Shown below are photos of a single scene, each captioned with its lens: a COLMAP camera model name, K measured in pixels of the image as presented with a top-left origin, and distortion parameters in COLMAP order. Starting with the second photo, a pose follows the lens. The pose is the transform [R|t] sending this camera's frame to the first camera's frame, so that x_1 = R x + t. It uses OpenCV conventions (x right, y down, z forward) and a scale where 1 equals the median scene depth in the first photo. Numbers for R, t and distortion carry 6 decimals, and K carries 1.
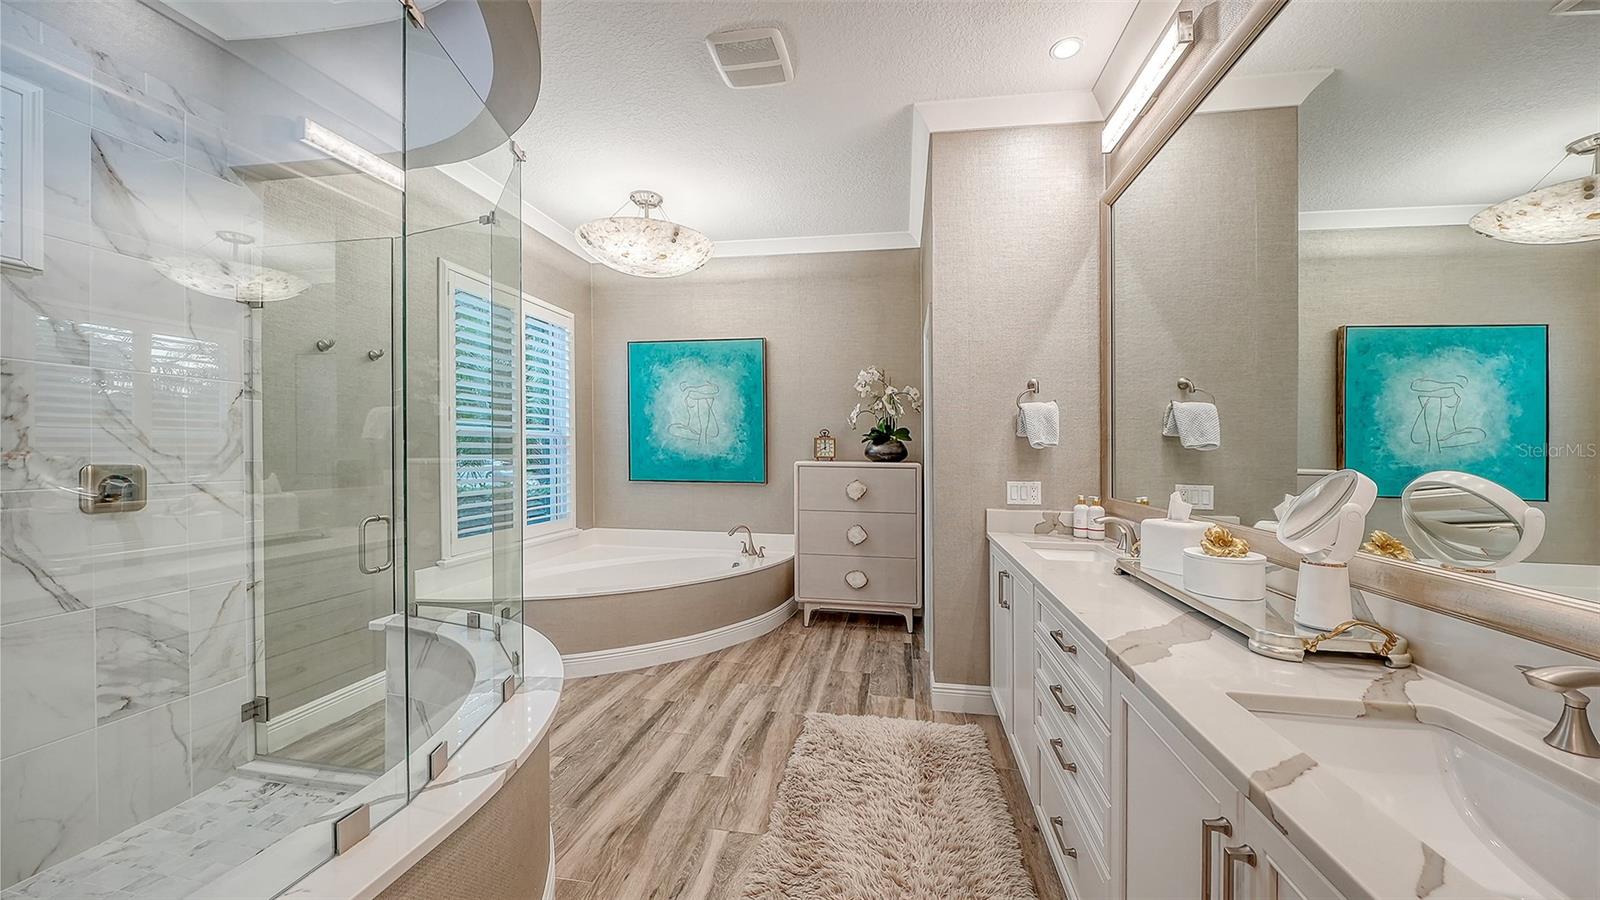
lens RADIAL K [[559.2, 0, 800.8], [0, 559.2, 448.6], [0, 0, 1]] dist [0.000104, -0.000203]
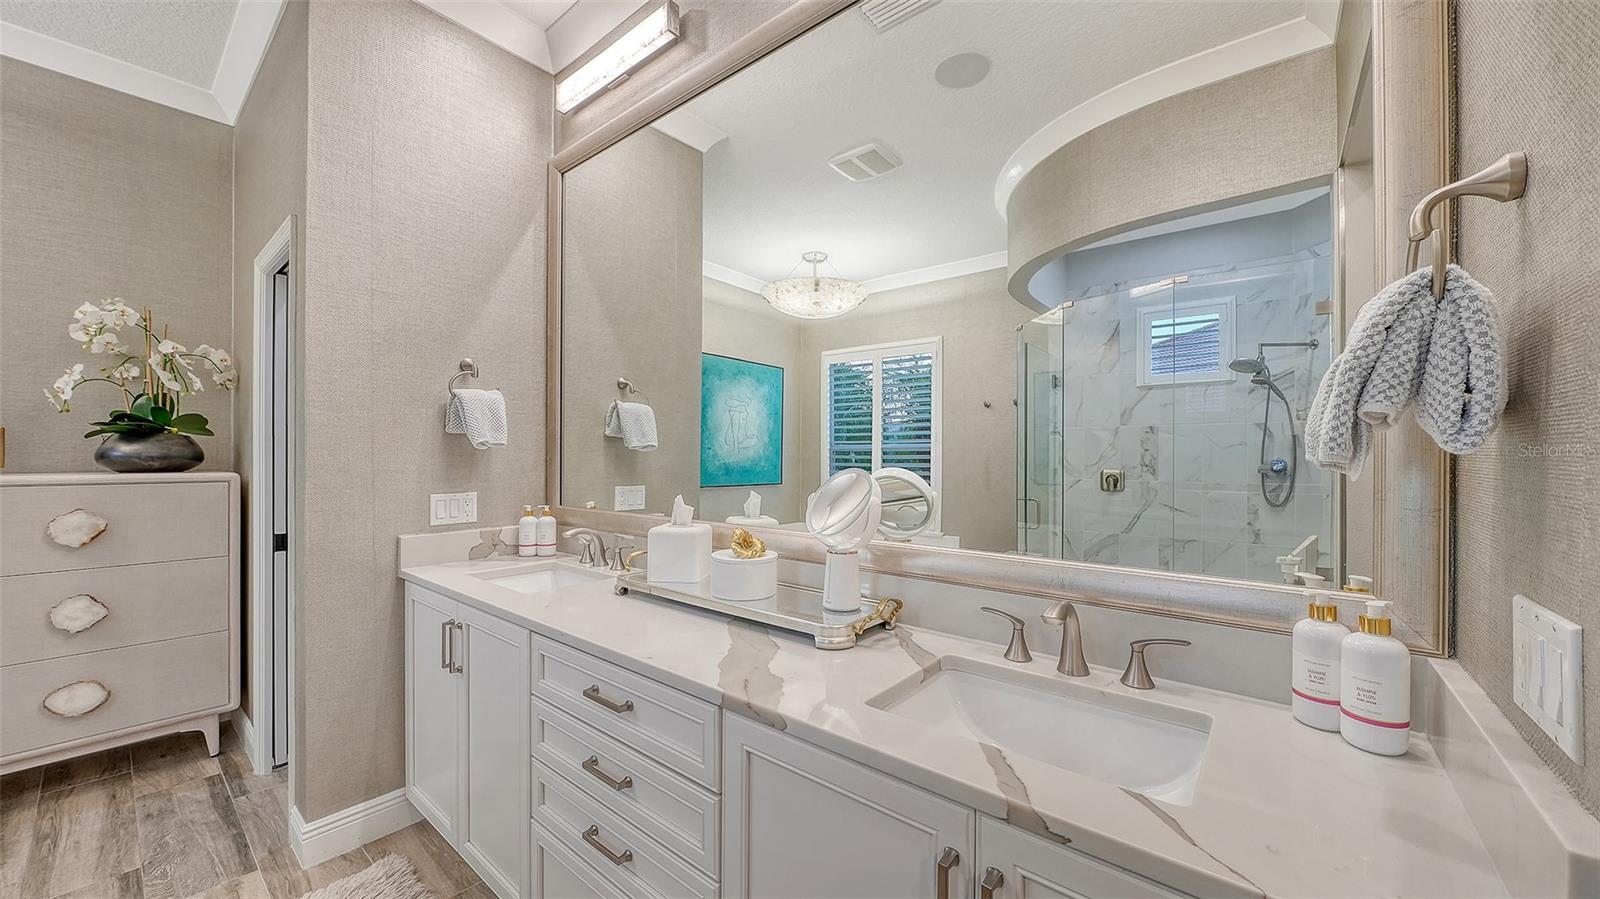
lens RADIAL K [[591.0, 0, 798.6], [0, 591.0, 444.1], [0, 0, 1]] dist [-0.007872, 0.000273]
pose [[0.493925, 0.007529, 0.869472, -0.063321], [-0.001085, 0.999967, -0.008042, -0.000902], [-0.869504, 0.003028, 0.493917, 0.206728]]
